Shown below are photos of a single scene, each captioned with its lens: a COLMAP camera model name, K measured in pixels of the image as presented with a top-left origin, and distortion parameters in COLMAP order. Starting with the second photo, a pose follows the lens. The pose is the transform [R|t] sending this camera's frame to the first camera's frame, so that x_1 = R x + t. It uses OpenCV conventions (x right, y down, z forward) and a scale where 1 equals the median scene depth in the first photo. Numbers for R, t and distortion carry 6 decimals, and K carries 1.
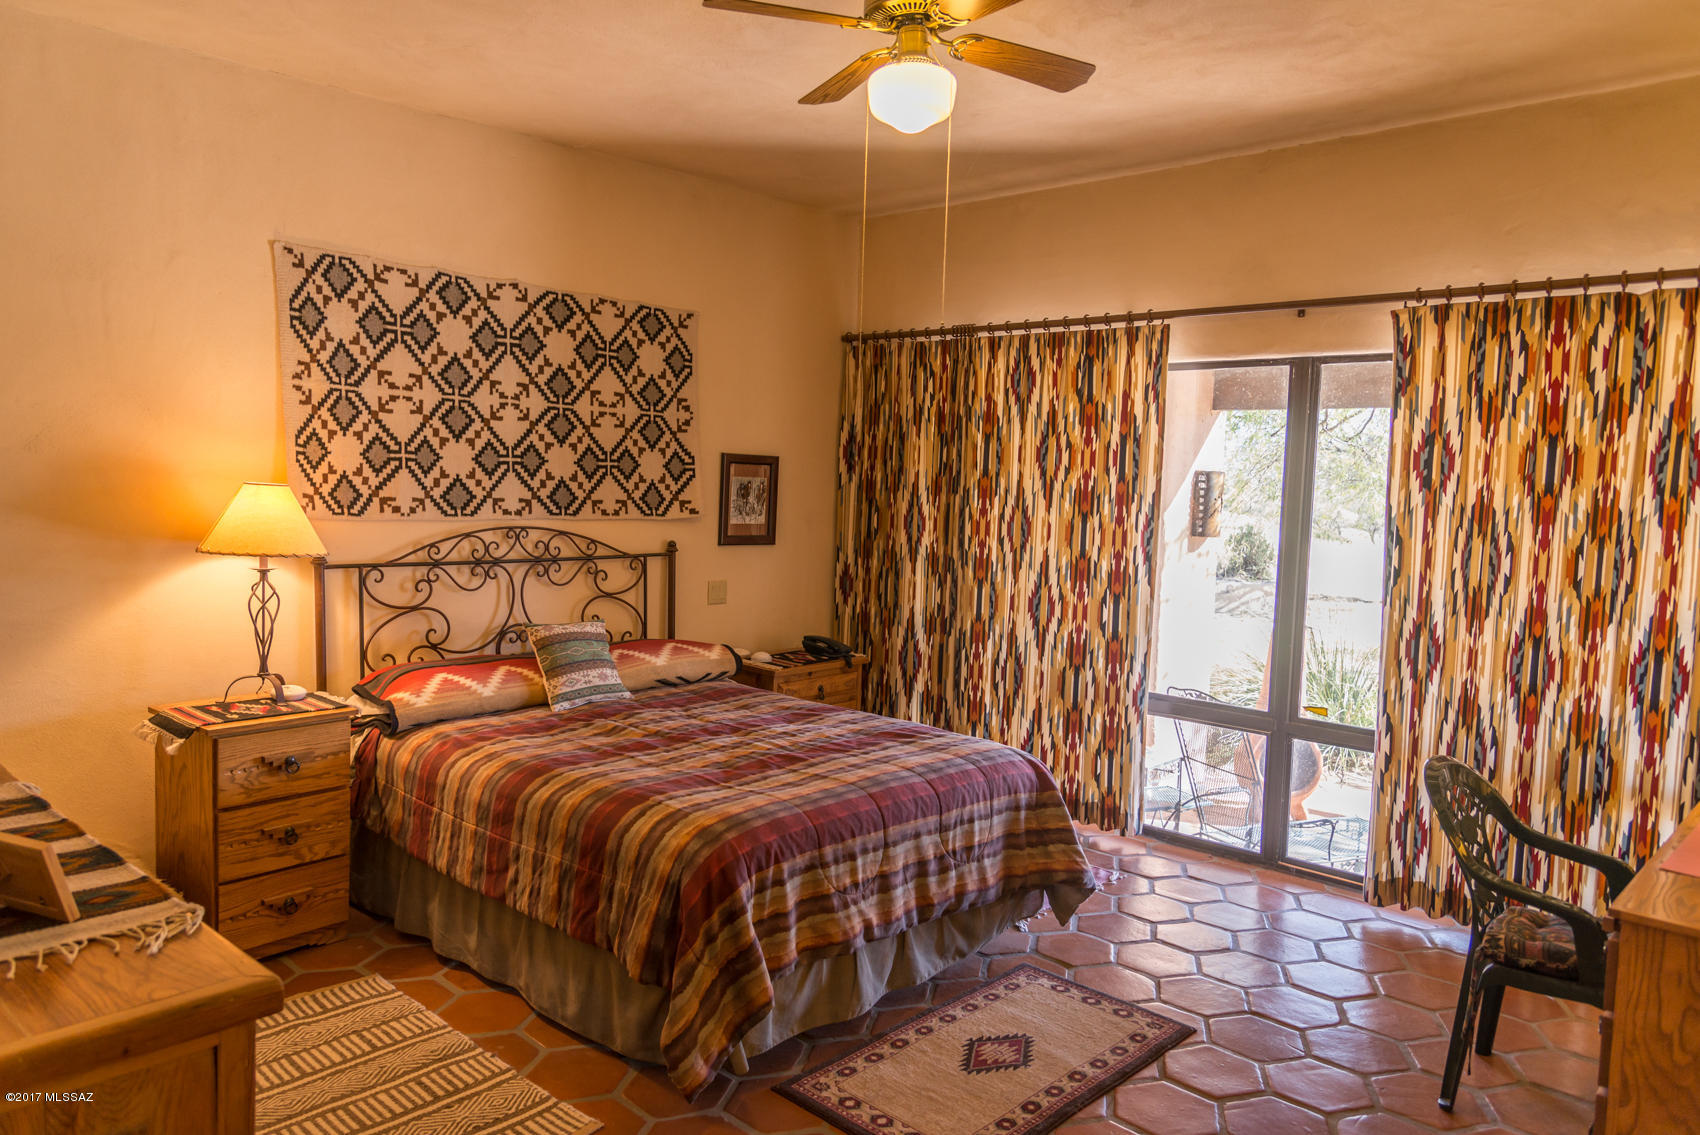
lens RADIAL K [[1183.4, 0, 850.0], [0, 1183.4, 567.5], [0, 0, 1]] dist [0.022981, -0.018065]
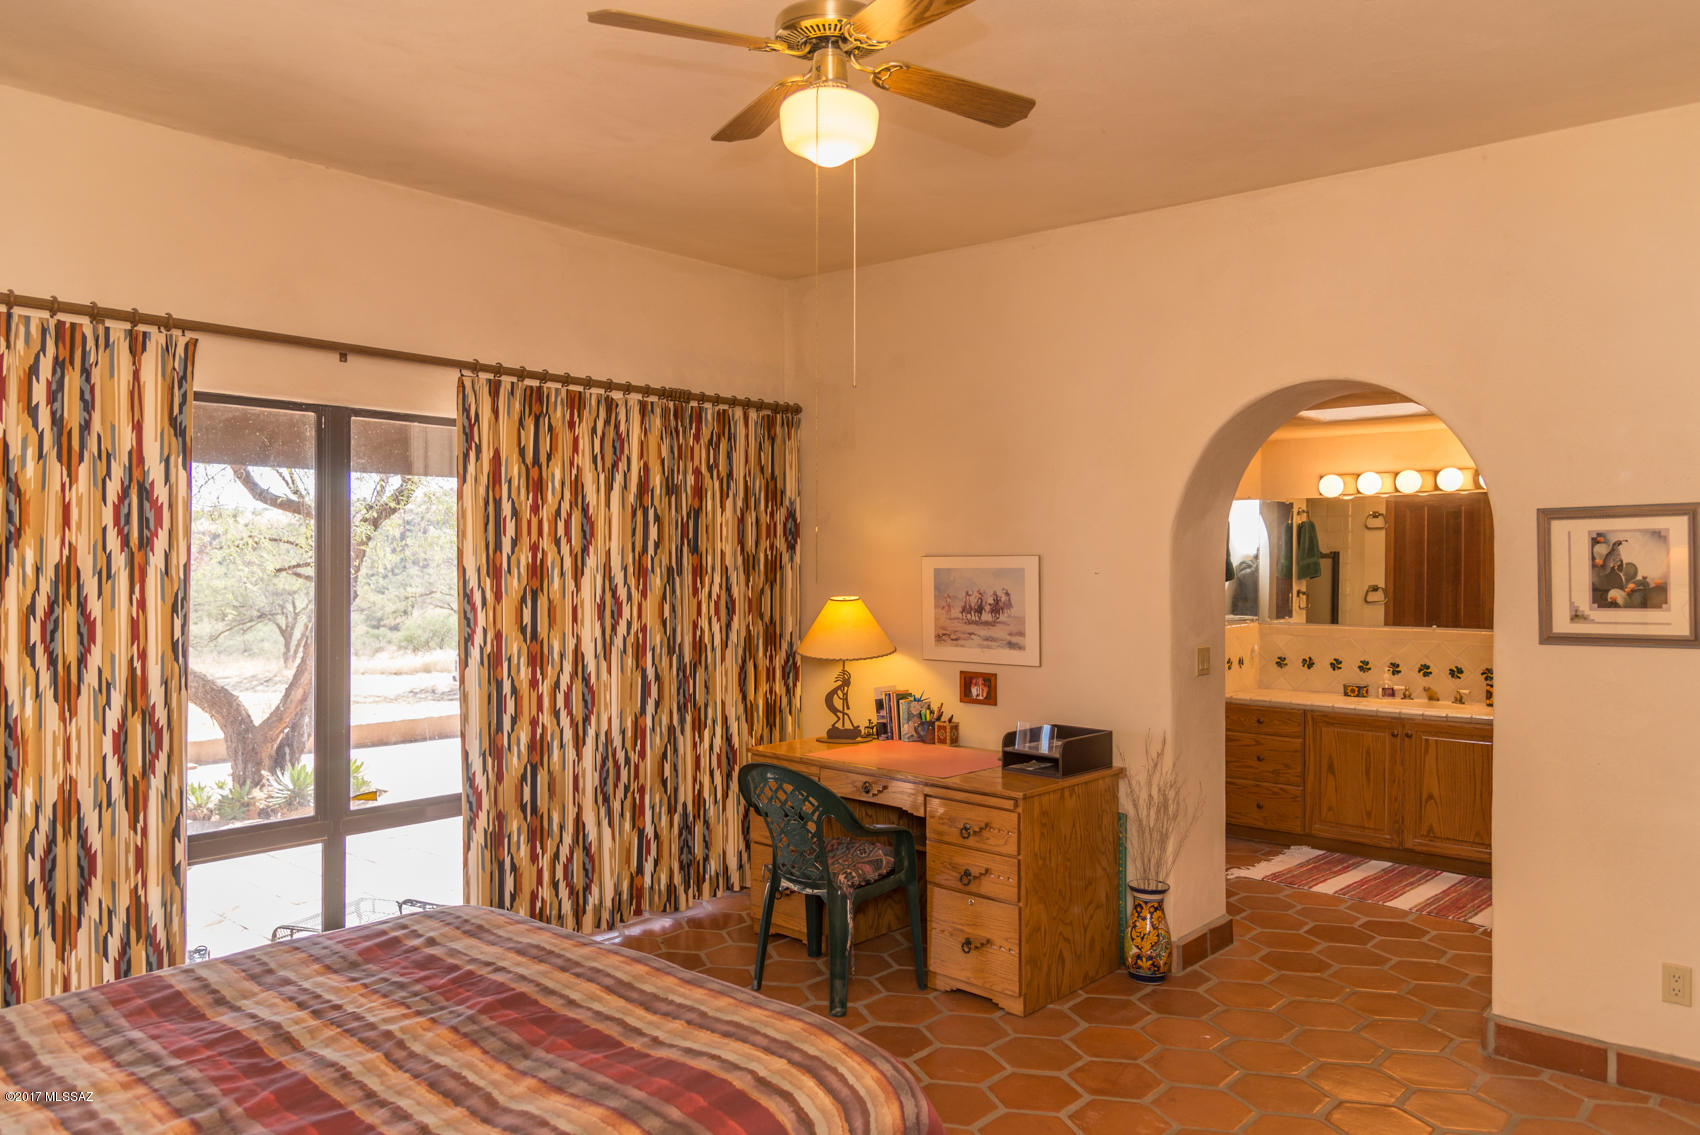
lens RADIAL K [[1176.0, 0, 850.0], [0, 1176.0, 567.5], [0, 0, 1]] dist [0.179477, -0.001573]
pose [[0.022761, -0.041217, 0.998891, -0.645662], [0.074390, 0.996450, 0.039421, -0.078259], [-0.996969, 0.073410, 0.025746, 0.733521]]
